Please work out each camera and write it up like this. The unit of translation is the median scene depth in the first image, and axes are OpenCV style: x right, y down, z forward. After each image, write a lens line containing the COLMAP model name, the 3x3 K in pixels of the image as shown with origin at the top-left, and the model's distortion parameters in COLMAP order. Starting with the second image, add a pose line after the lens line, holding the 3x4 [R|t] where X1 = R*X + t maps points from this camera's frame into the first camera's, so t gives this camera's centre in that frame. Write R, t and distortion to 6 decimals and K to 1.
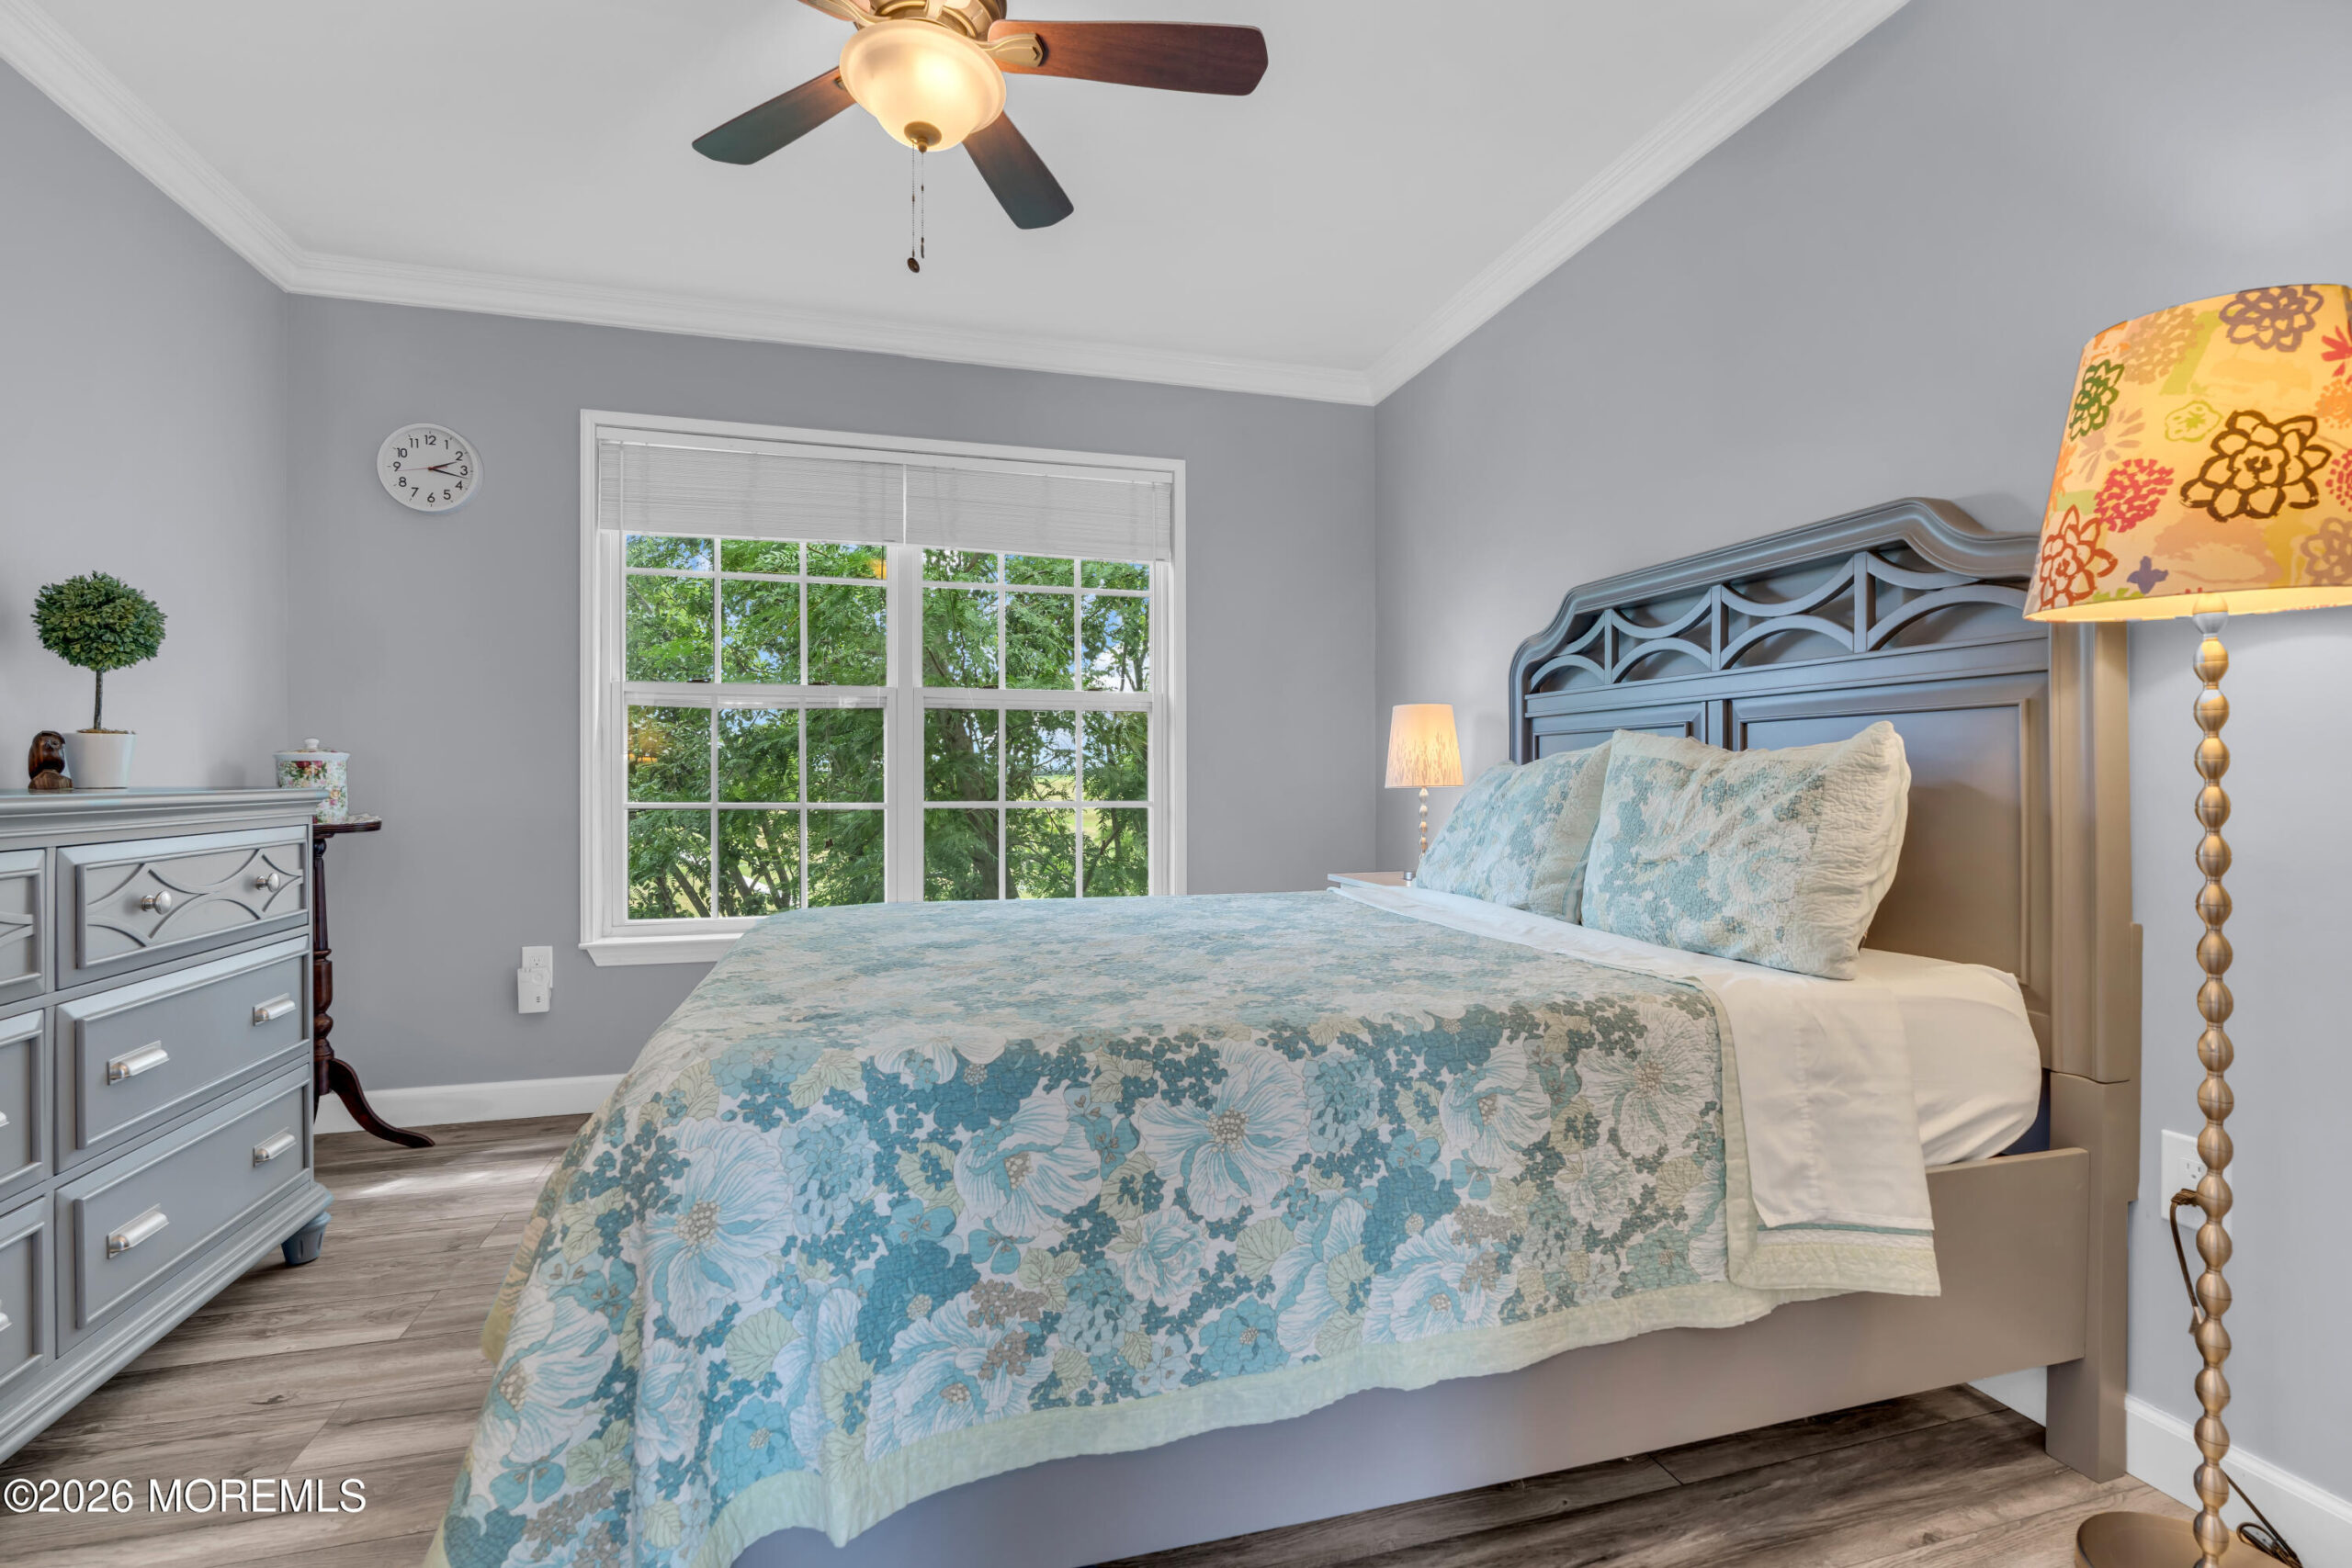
lens RADIAL K [[1064.0, 0, 1177.3], [0, 1064.0, 770.9], [0, 0, 1]] dist [-0.016327, 0.004783]
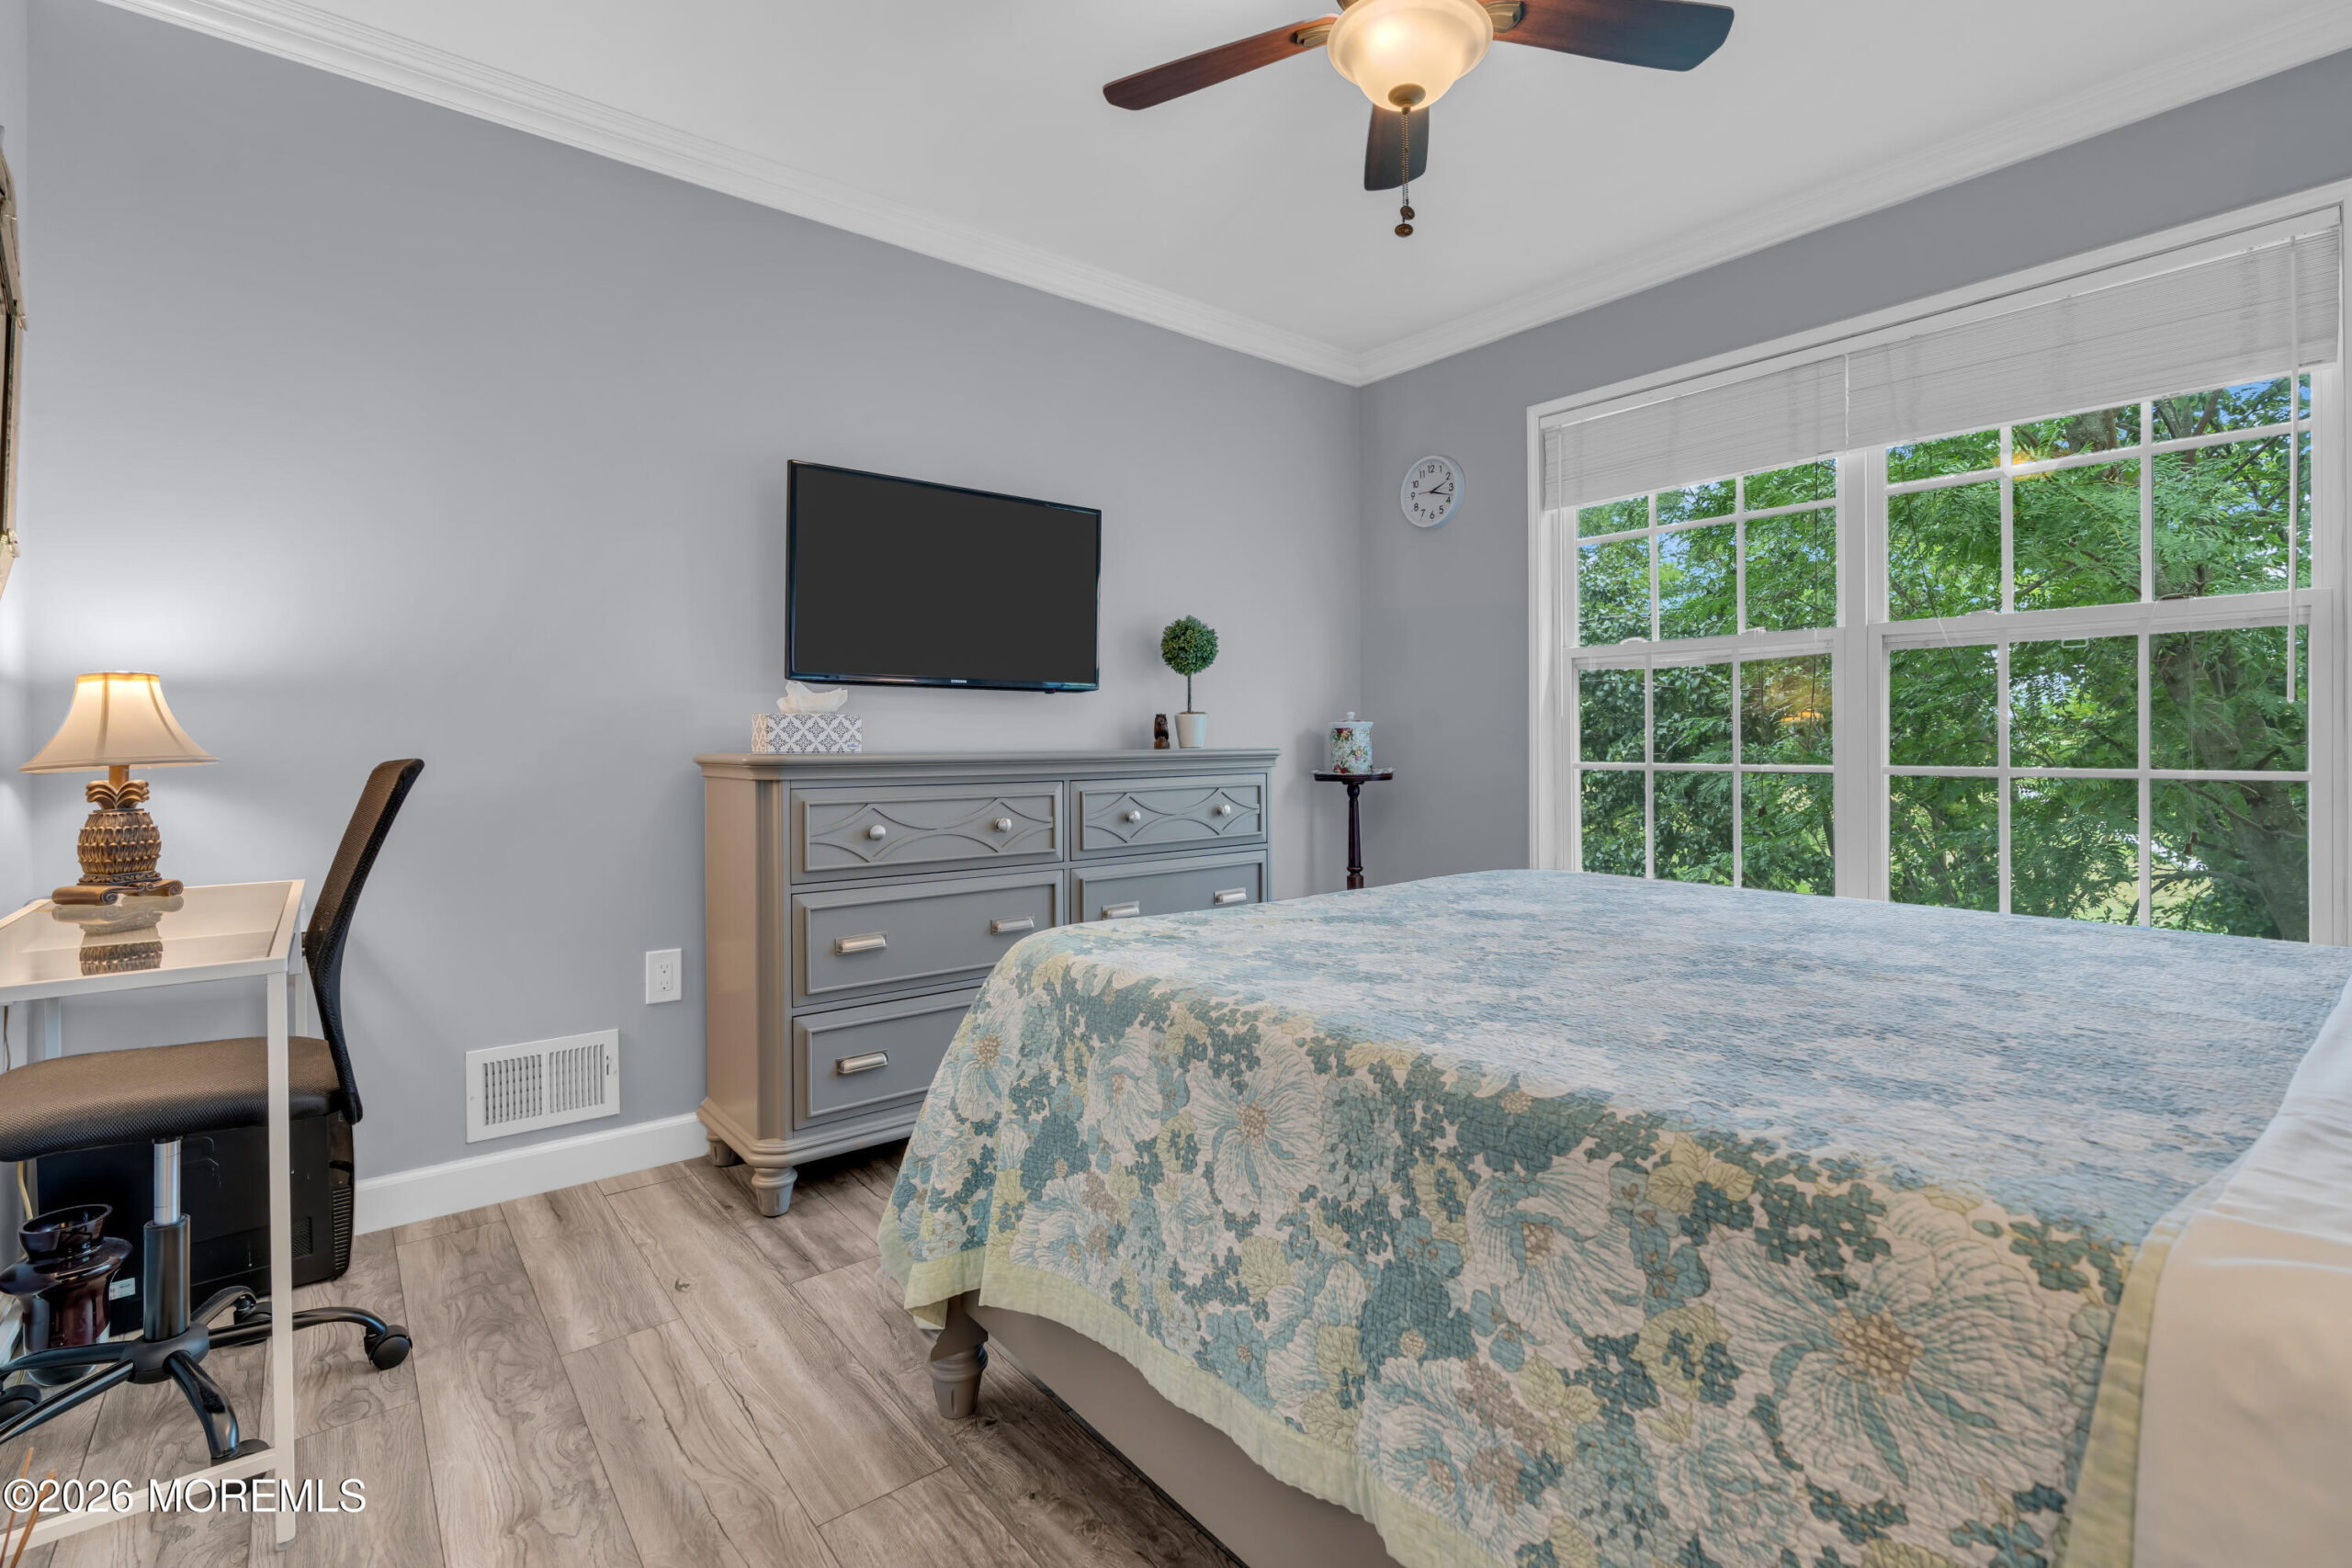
lens RADIAL K [[1050.7, 0, 1187.2], [0, 1050.7, 773.7], [0, 0, 1]] dist [0.002188, -0.003455]
pose [[0.408531, 0.023515, -0.912441, 0.791980], [0.012106, 0.999441, 0.031177, 0.010123], [0.912664, -0.023783, 0.408018, 0.557780]]
